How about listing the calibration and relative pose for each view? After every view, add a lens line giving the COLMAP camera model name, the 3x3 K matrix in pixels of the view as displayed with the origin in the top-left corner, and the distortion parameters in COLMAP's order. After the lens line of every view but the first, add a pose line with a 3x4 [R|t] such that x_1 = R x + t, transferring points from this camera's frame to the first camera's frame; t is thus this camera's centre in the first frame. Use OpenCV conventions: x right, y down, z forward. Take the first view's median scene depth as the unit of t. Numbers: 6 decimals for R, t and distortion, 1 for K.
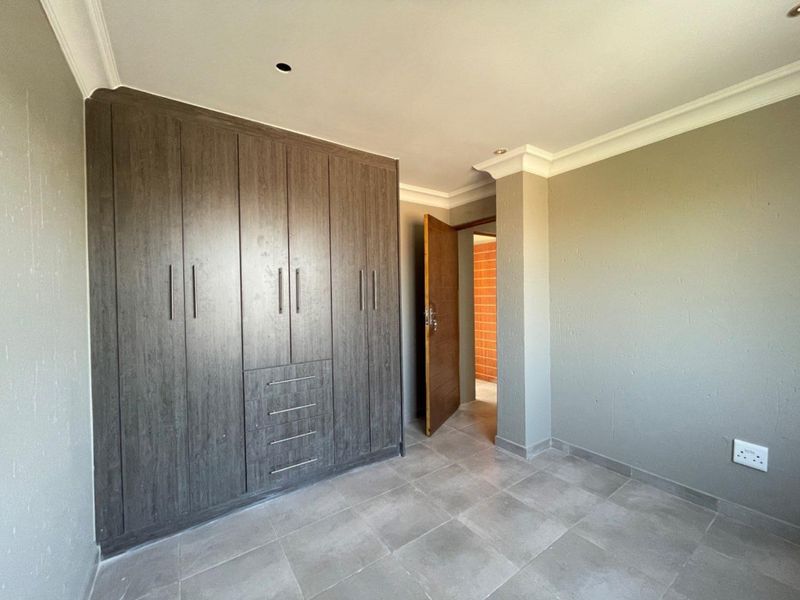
lens RADIAL K [[325.6, 0, 400.0], [0, 325.6, 300.0], [0, 0, 1]] dist [-0.000836, 0.000311]
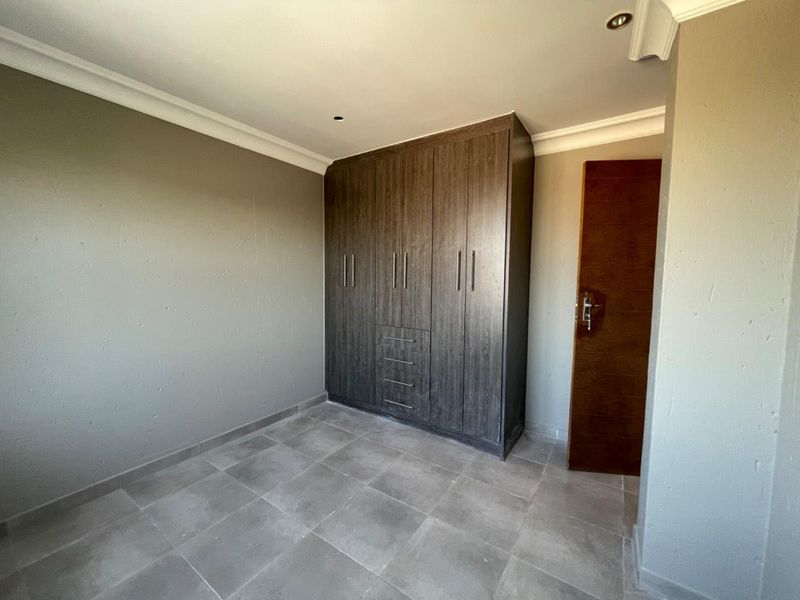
lens RADIAL K [[325.6, 0, 400.0], [0, 325.6, 300.0], [0, 0, 1]] dist [-0.000836, 0.000311]
pose [[0.348993, 0.091449, -0.932653, 0.916589], [-0.029556, 0.995806, 0.086581, -0.025600], [0.936659, -0.002651, 0.350232, 0.572911]]
